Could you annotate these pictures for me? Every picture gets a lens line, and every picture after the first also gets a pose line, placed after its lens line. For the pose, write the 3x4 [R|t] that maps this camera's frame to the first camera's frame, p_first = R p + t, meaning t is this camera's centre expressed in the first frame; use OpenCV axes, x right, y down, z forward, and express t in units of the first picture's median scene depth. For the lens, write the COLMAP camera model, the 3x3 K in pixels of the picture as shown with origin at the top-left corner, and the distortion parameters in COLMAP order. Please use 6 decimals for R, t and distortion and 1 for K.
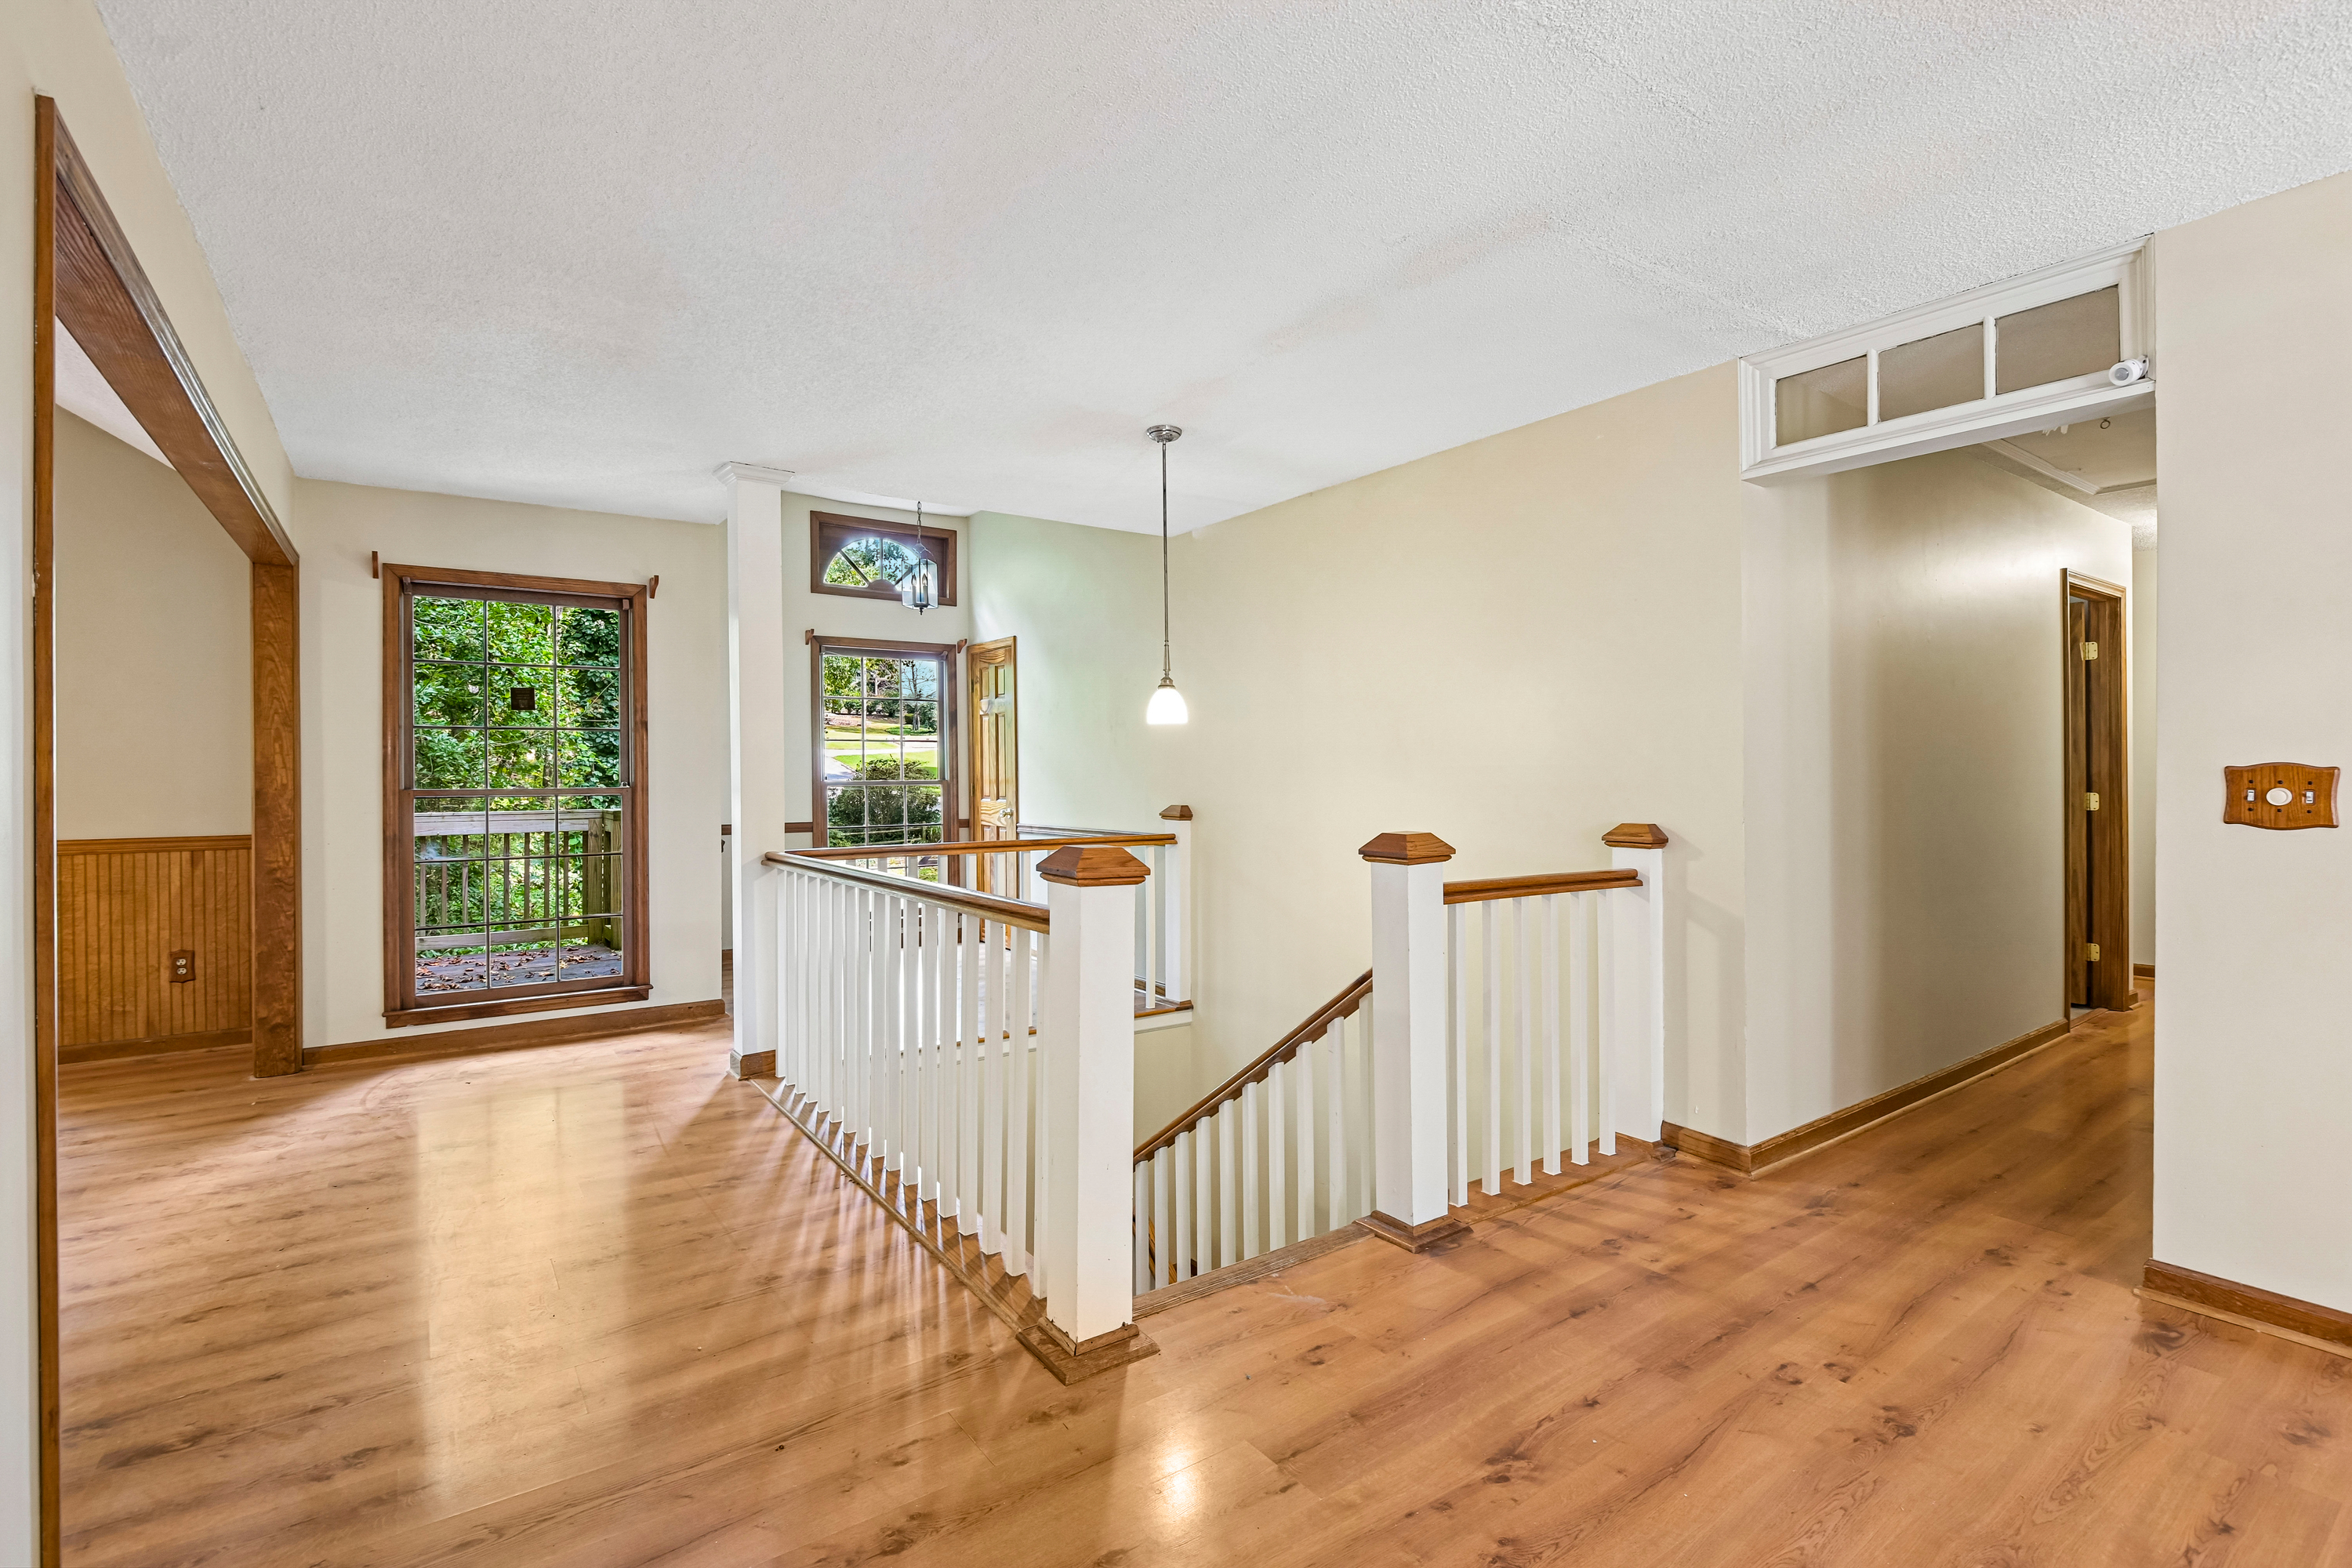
lens RADIAL K [[1076.2, 0, 1182.7], [0, 1076.2, 777.4], [0, 0, 1]] dist [-0.006934, -0.000797]
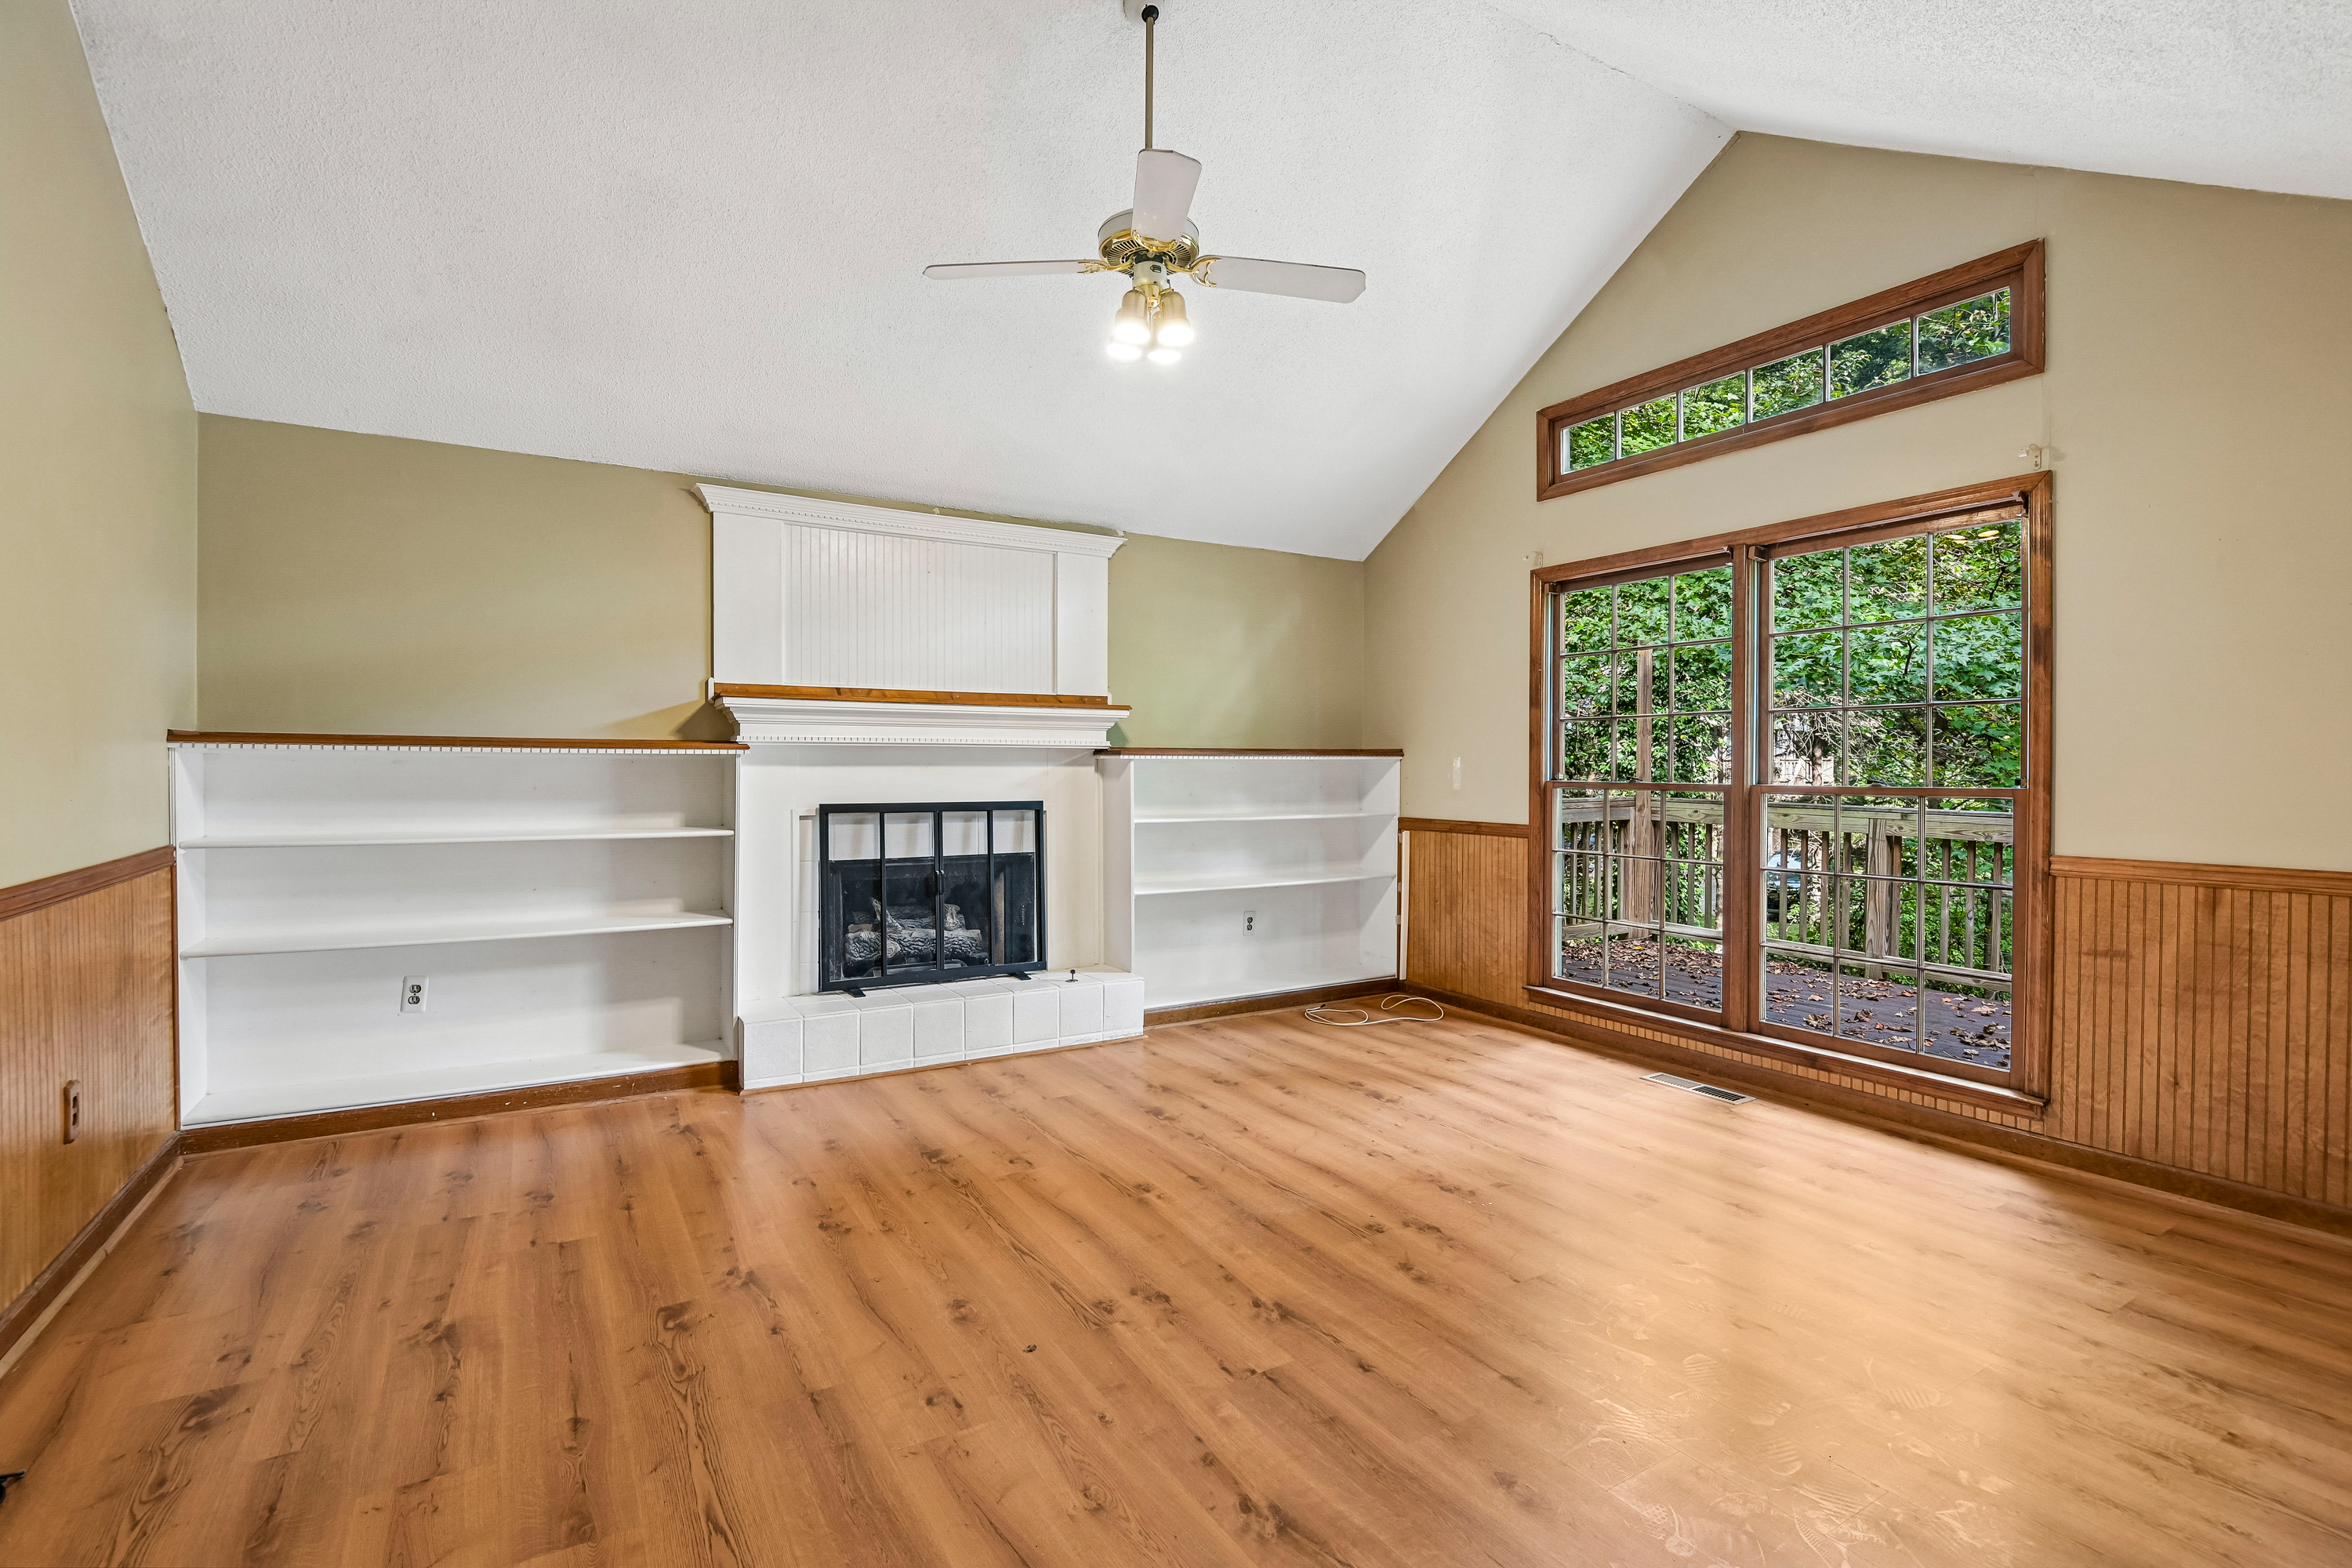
lens RADIAL K [[1076.2, 0, 1182.7], [0, 1076.2, 777.4], [0, 0, 1]] dist [-0.006934, -0.000797]
pose [[-0.064424, 0.019808, -0.997726, -0.362698], [-0.007885, 0.999762, 0.020358, -0.002917], [0.997891, 0.009179, -0.064253, 0.390466]]
